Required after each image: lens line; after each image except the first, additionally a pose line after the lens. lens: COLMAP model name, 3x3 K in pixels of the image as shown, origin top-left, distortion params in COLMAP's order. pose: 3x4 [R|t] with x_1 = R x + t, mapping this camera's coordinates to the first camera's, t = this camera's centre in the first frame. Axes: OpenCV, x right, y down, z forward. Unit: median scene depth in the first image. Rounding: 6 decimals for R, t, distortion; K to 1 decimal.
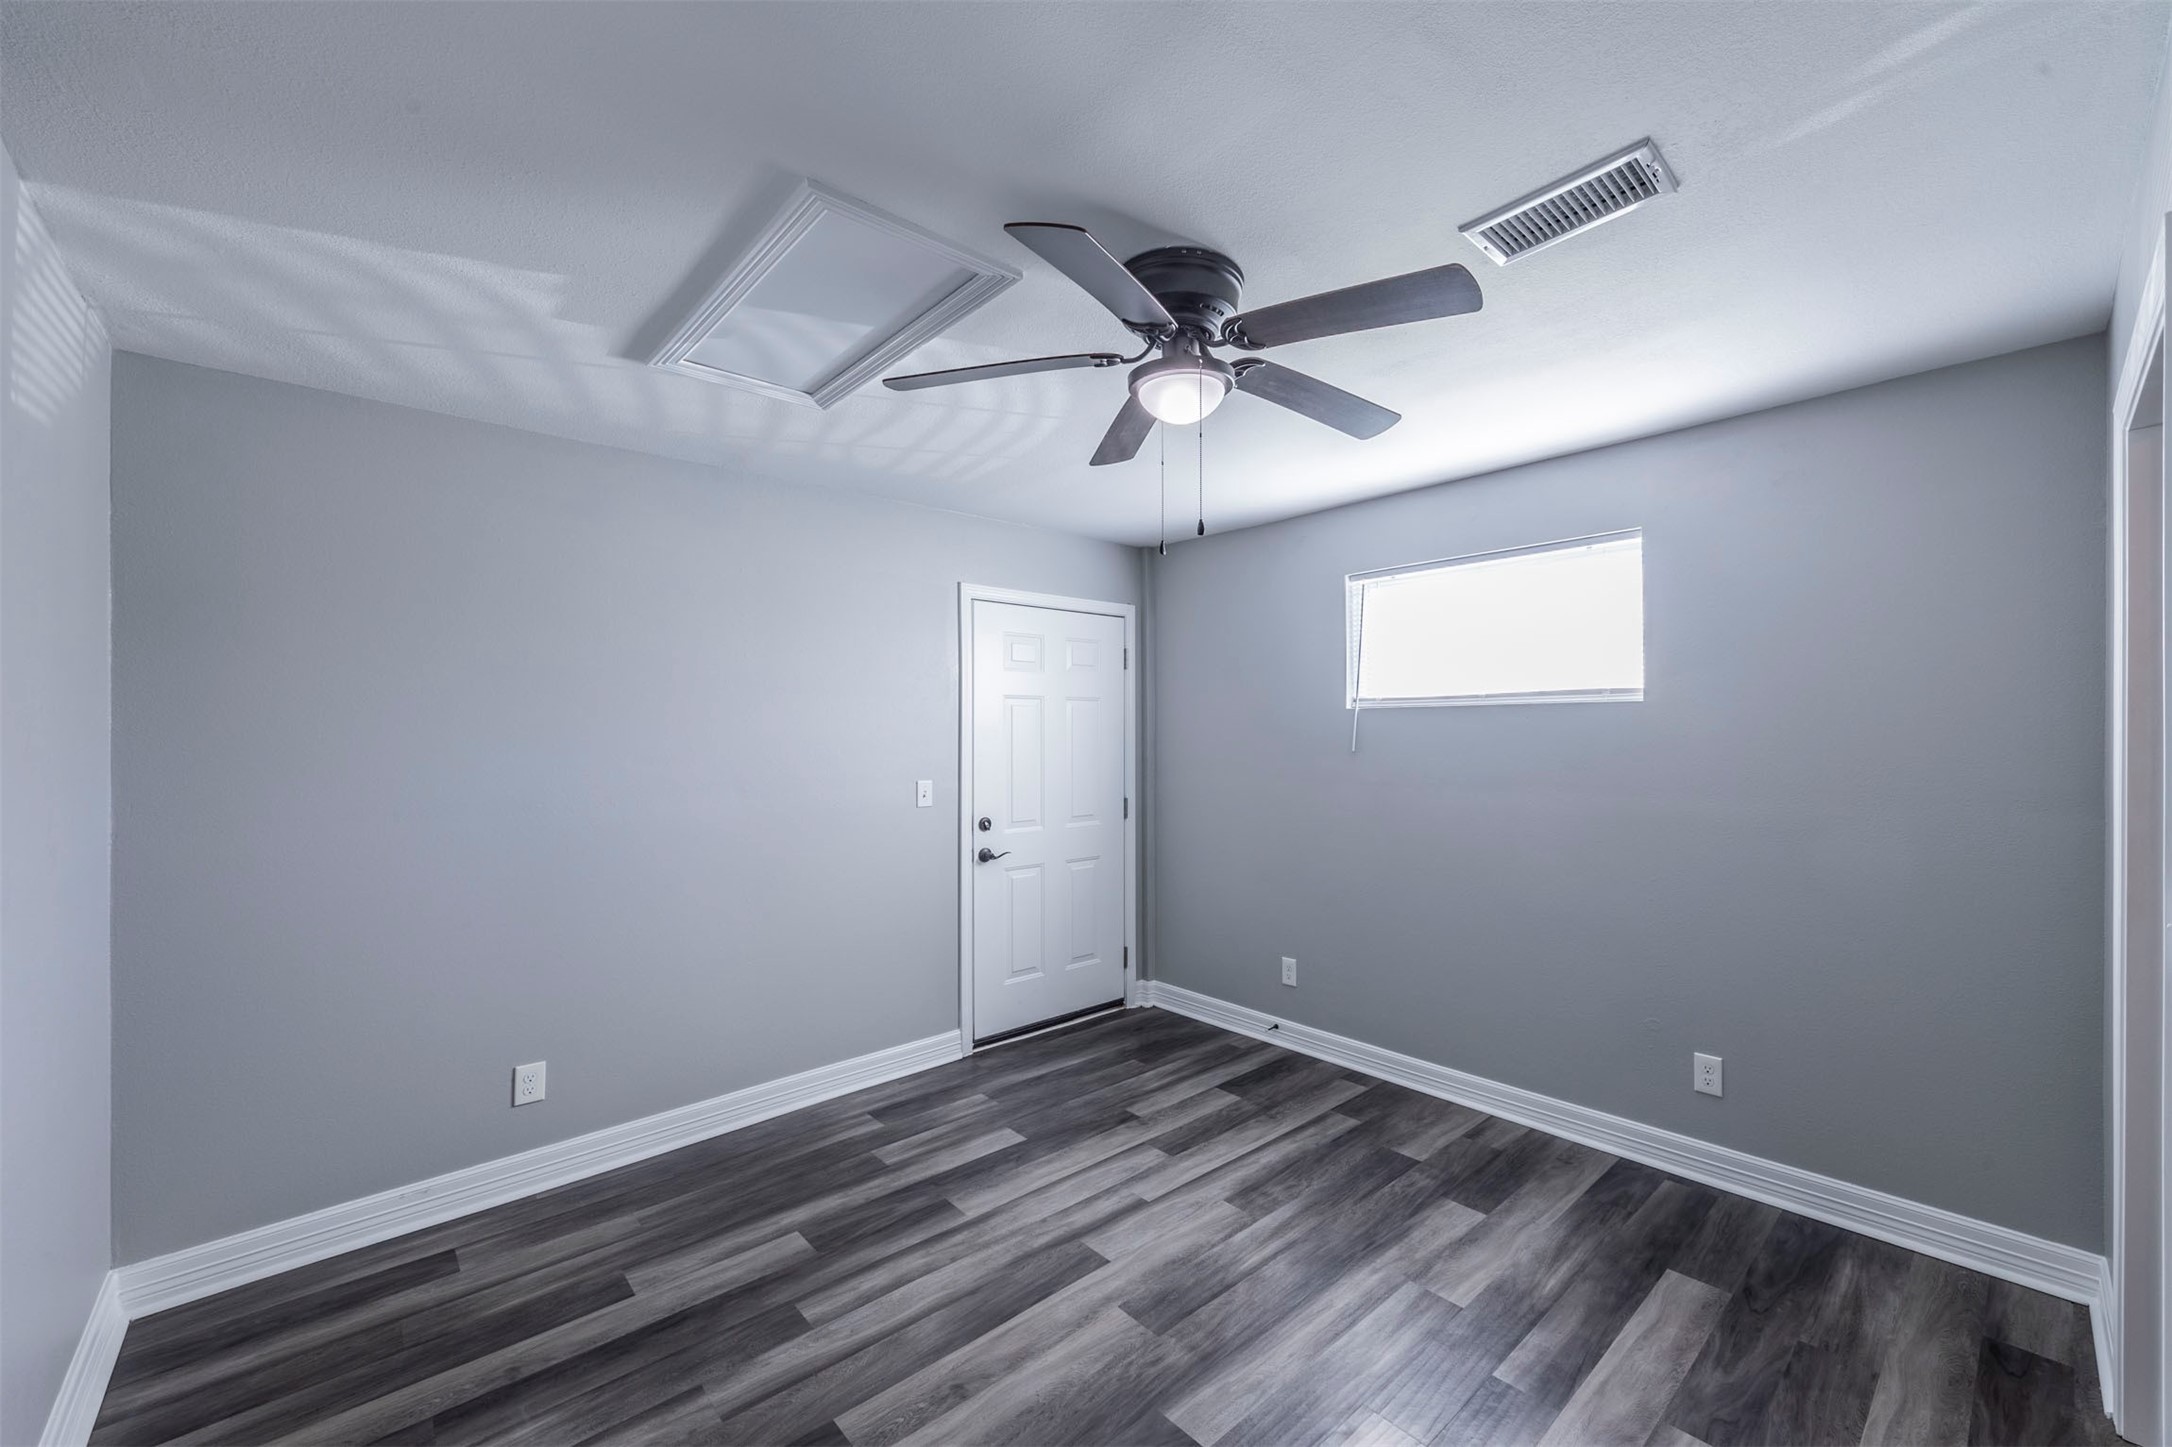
lens RADIAL K [[837.1, 0, 1172.6], [0, 837.1, 744.1], [0, 0, 1]] dist [-0.007640, 0.001133]
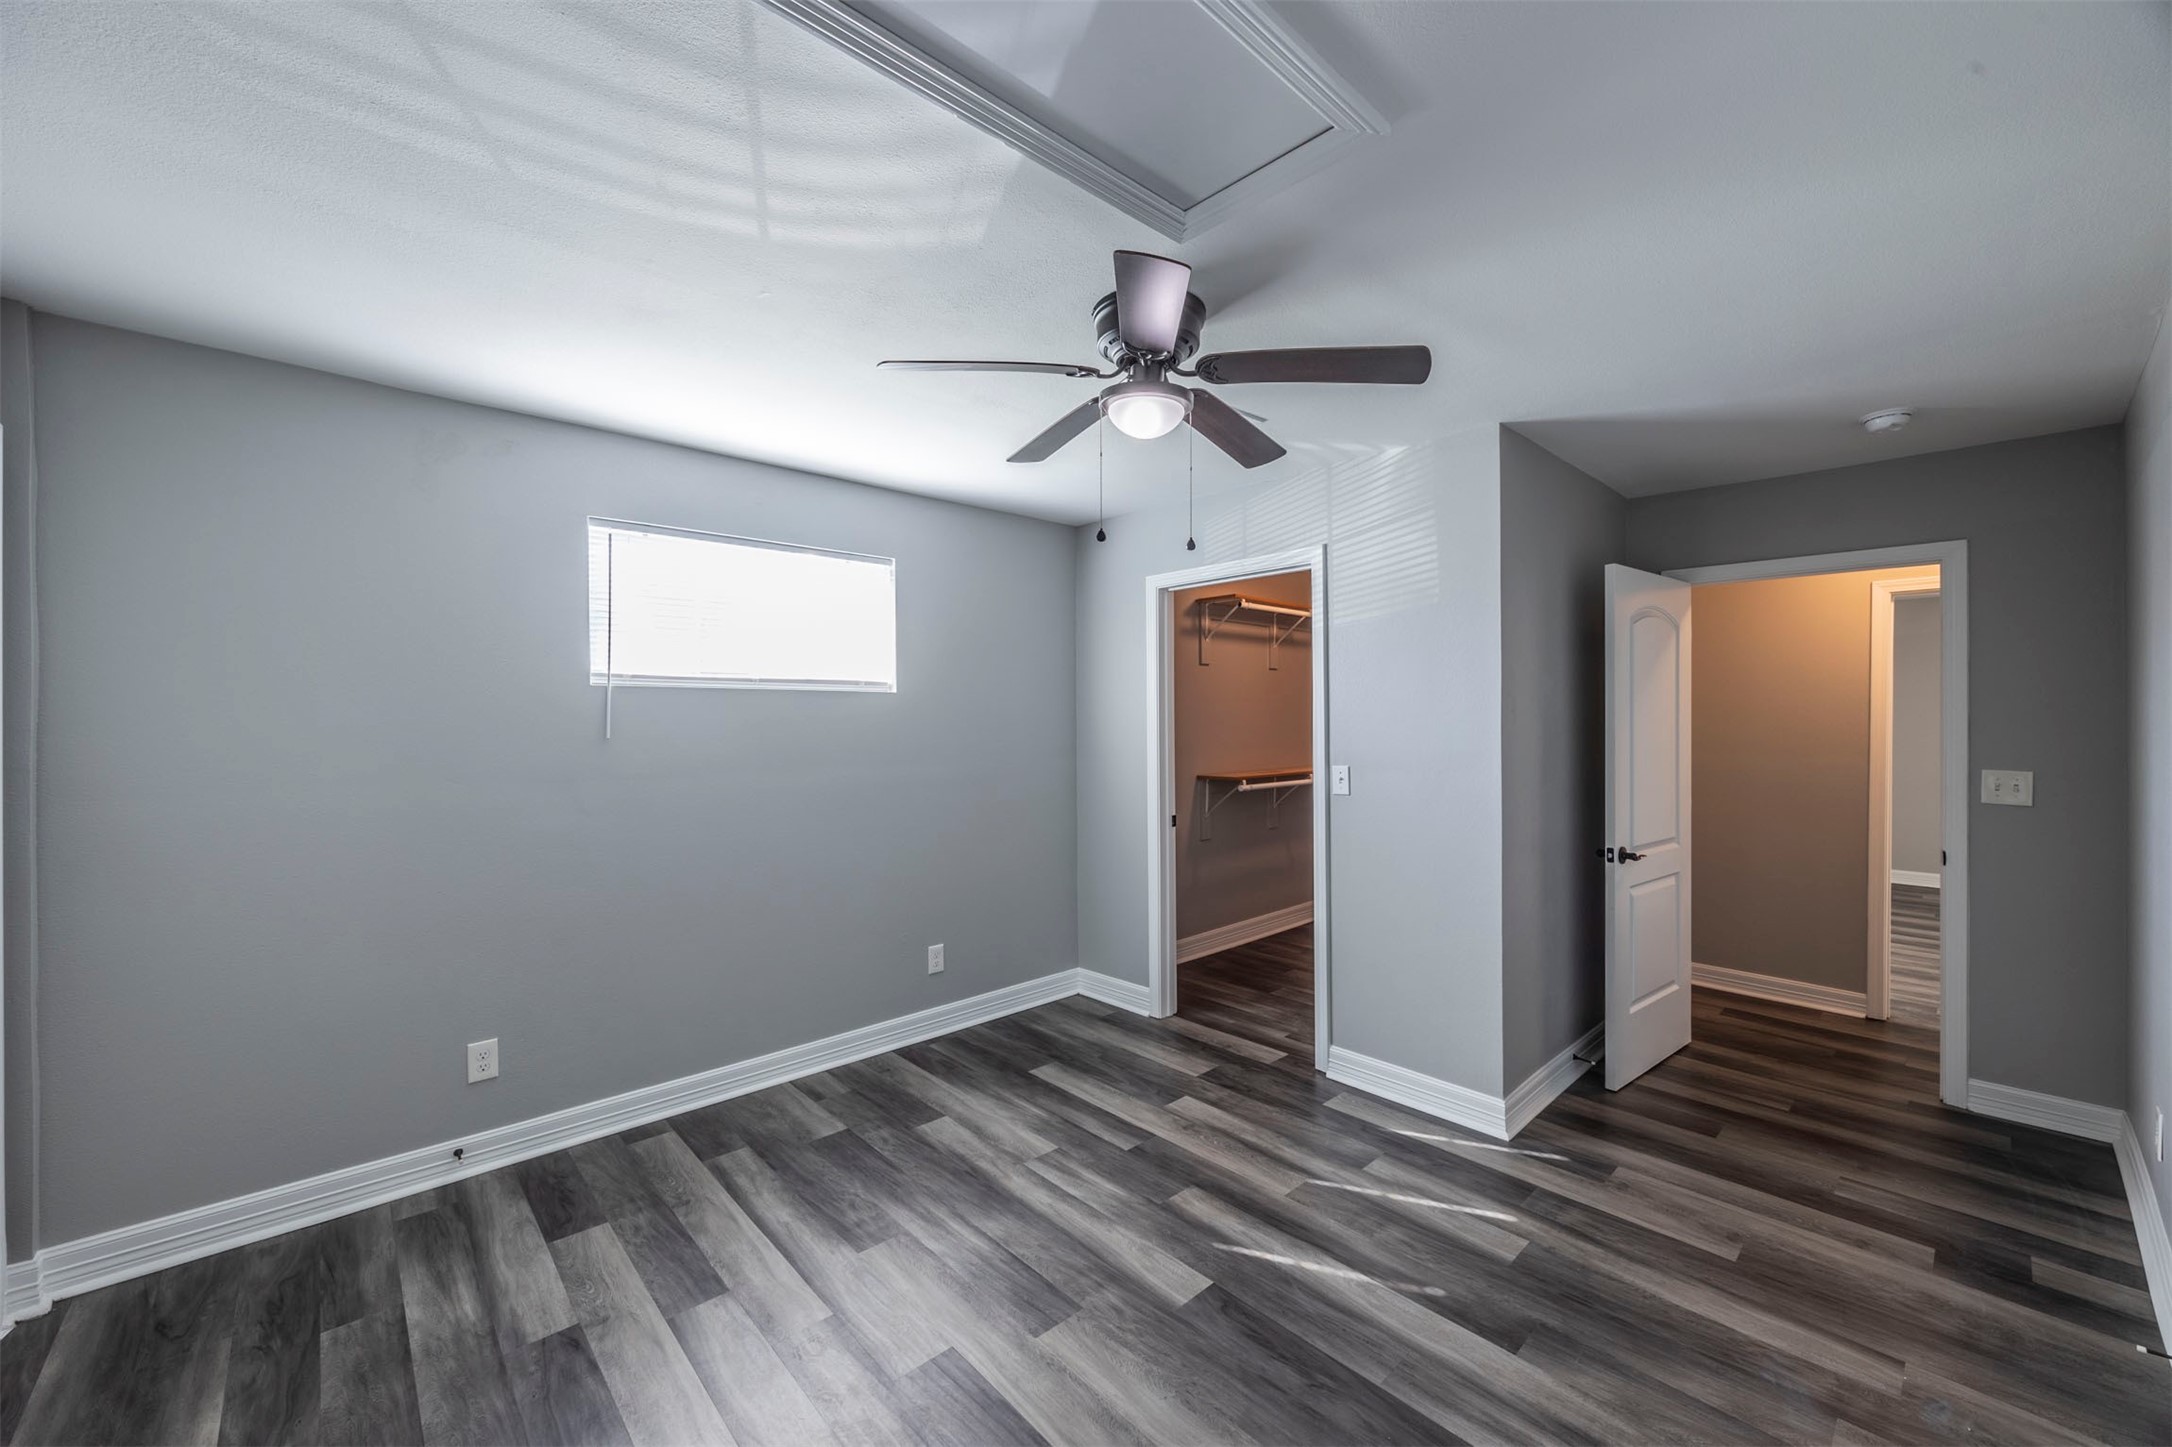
lens RADIAL K [[837.1, 0, 1044.9], [0, 837.1, 724.9], [0, 0, 1]] dist [-0.007640, 0.001133]
pose [[0.066359, -0.001007, 0.997795, -0.735024], [0.014951, 0.999888, 0.000015, 0.002474], [-0.997684, 0.014917, 0.066366, 0.693149]]
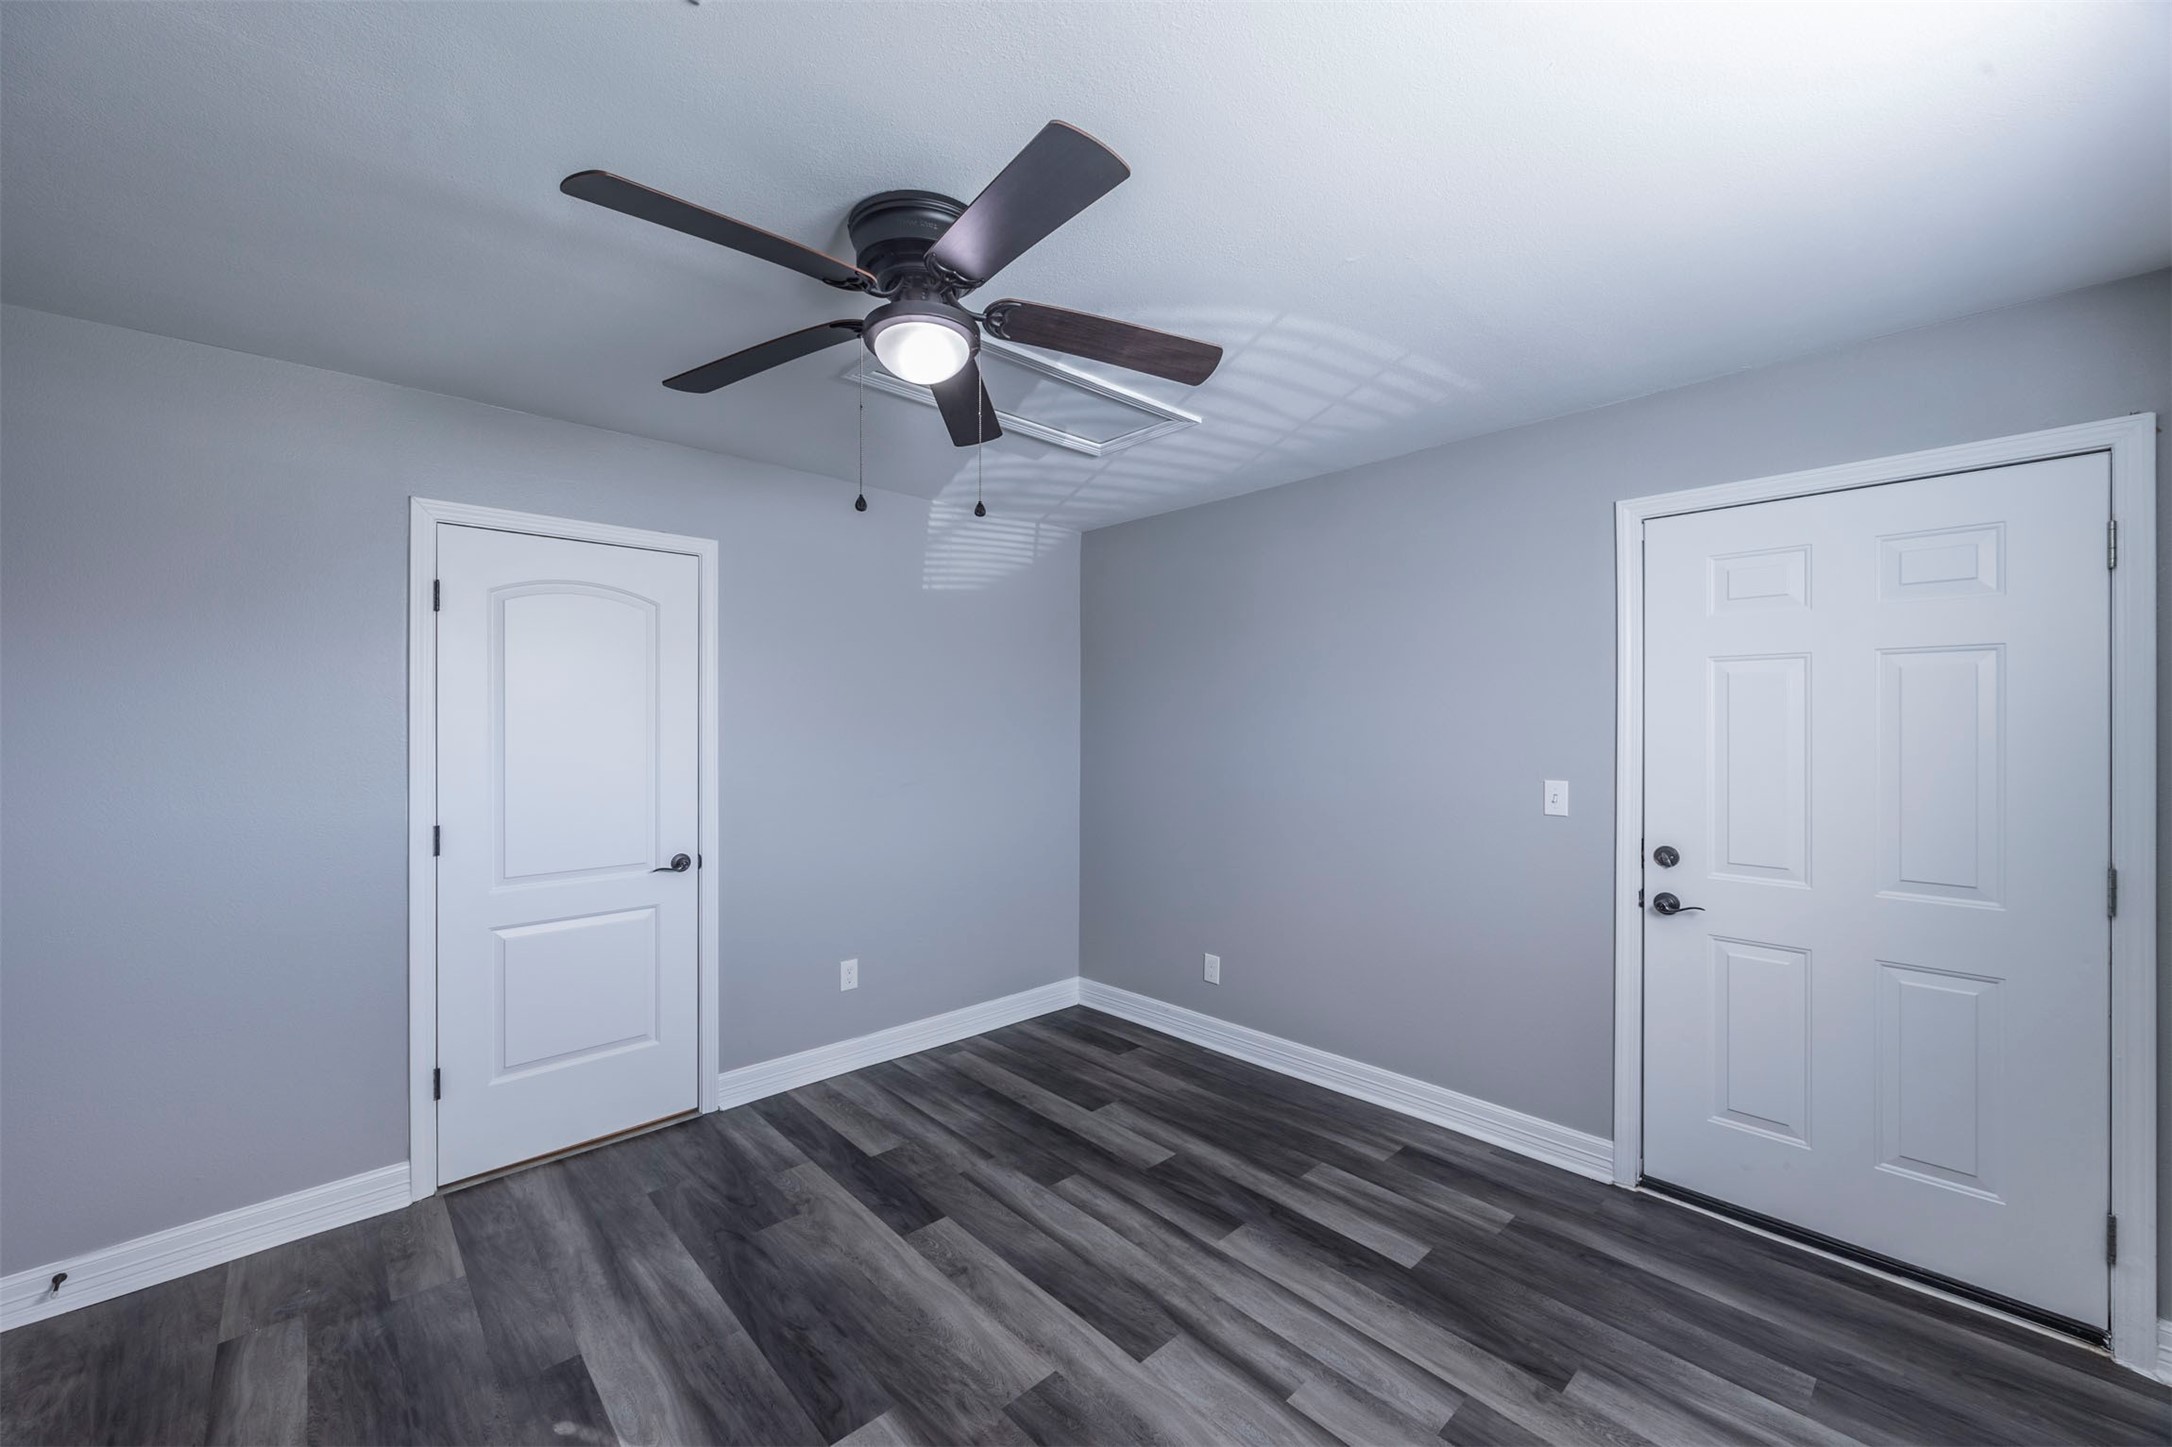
lens RADIAL K [[837.1, 0, 1093.3], [0, 837.1, 716.9], [0, 0, 1]] dist [-0.007640, 0.001133]
pose [[-0.007326, -0.000605, -0.999973, 0.610786], [-0.013429, 0.999910, -0.000506, -0.009917], [0.999883, 0.013425, -0.007333, 0.781780]]
